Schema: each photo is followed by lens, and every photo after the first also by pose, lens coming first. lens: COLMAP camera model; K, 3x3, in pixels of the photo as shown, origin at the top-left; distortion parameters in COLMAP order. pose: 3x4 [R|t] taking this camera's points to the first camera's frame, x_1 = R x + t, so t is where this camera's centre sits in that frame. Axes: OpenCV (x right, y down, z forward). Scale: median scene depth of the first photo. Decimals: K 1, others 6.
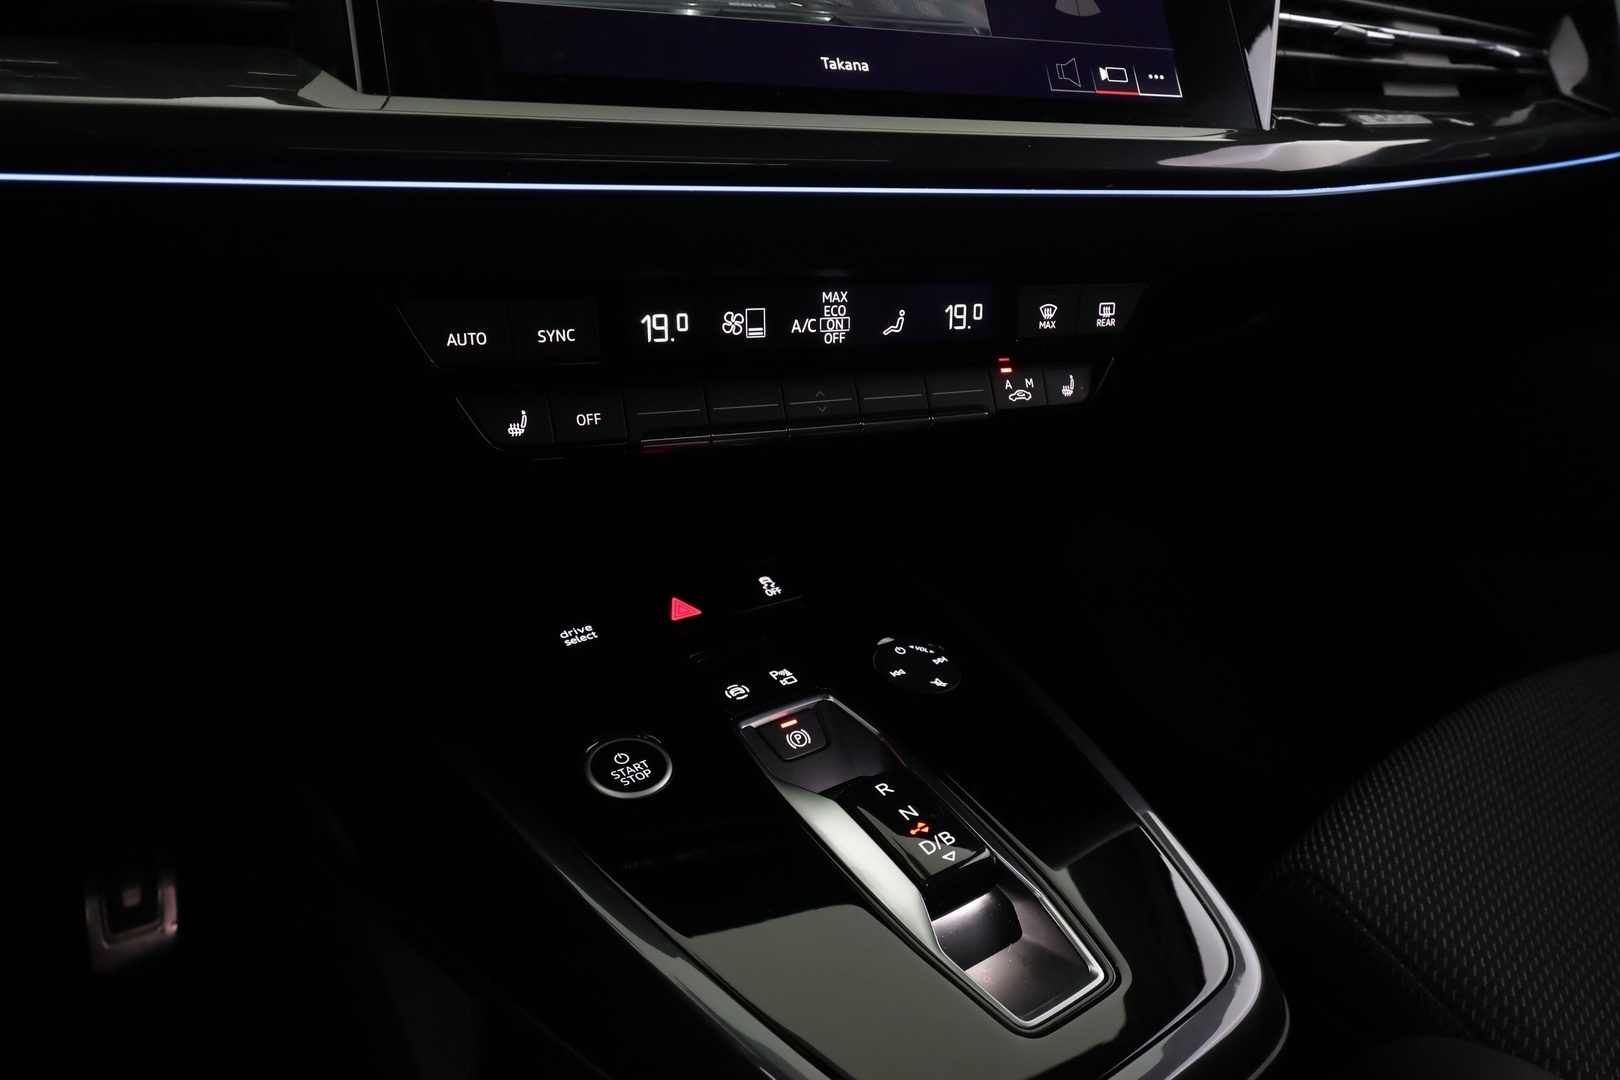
lens RADIAL K [[1129.5, 0, 810.0], [0, 1129.5, 540.0], [0, 0, 1]] dist [-0.002672, -0.000892]
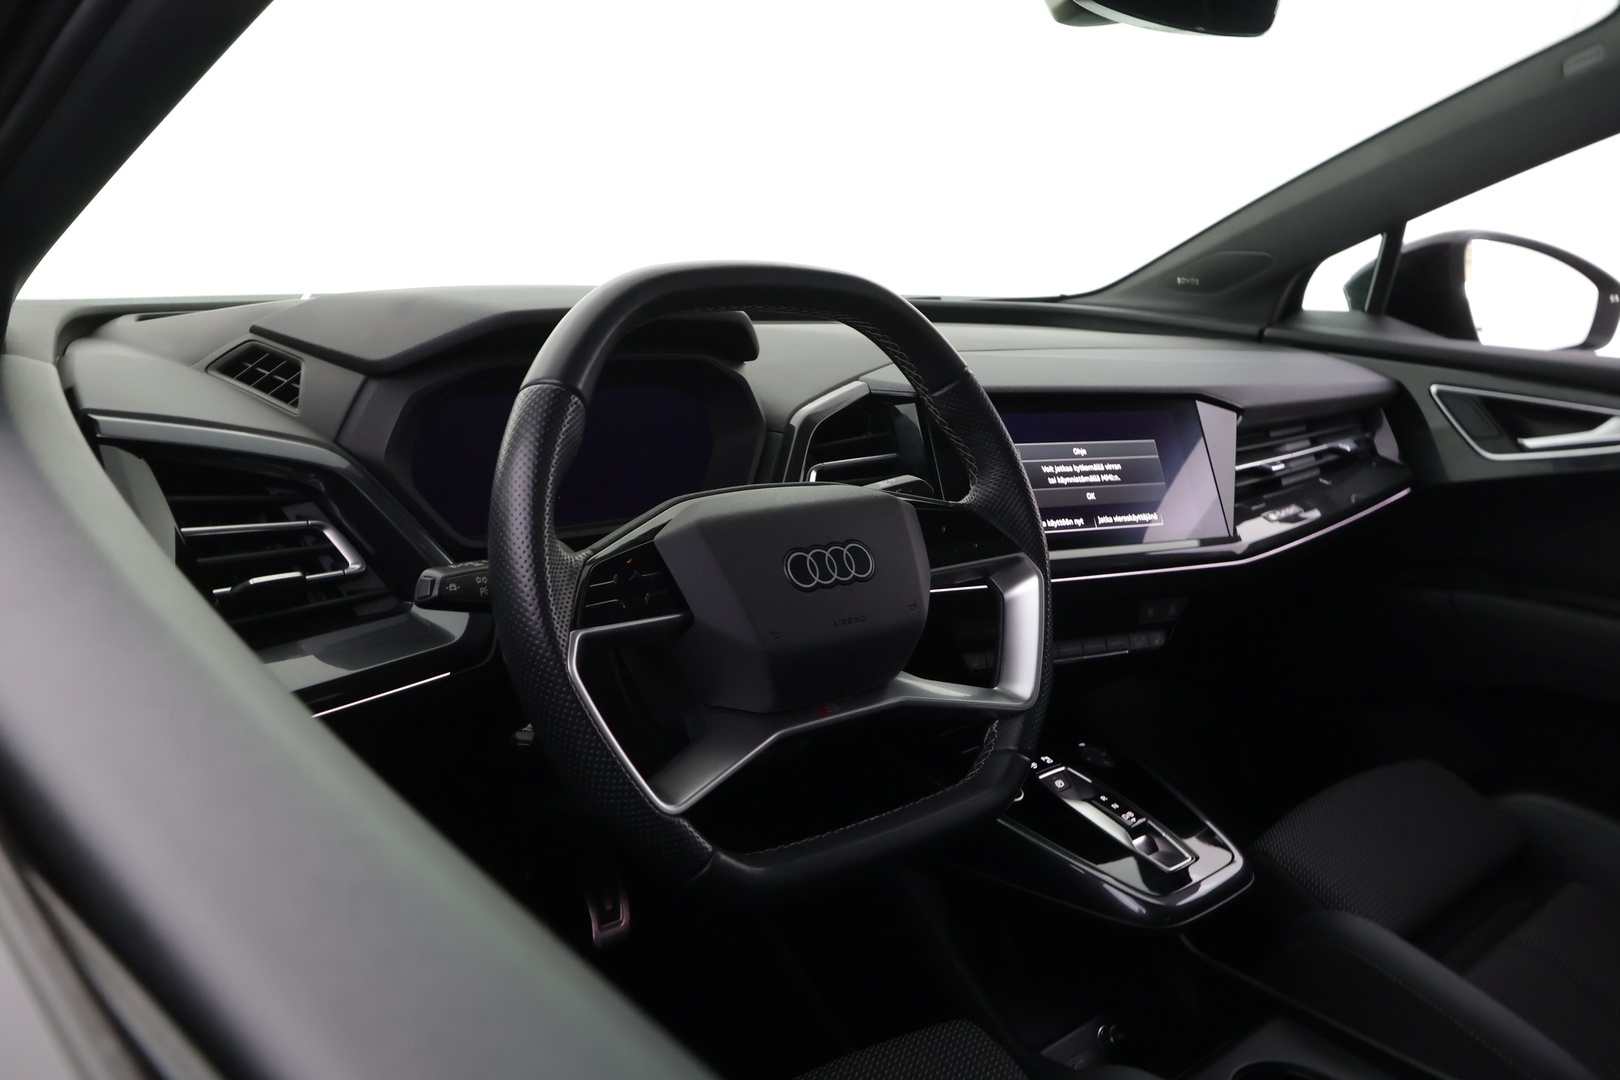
lens RADIAL K [[1346.4, 0, 810.0], [0, 1346.4, 540.0], [0, 0, 1]] dist [-0.000829, -0.001090]
pose [[0.994345, 0.017458, 0.104755, -0.868367], [-0.006175, 0.994231, -0.107081, -0.036055], [-0.106020, 0.105828, 0.988716, -1.911116]]
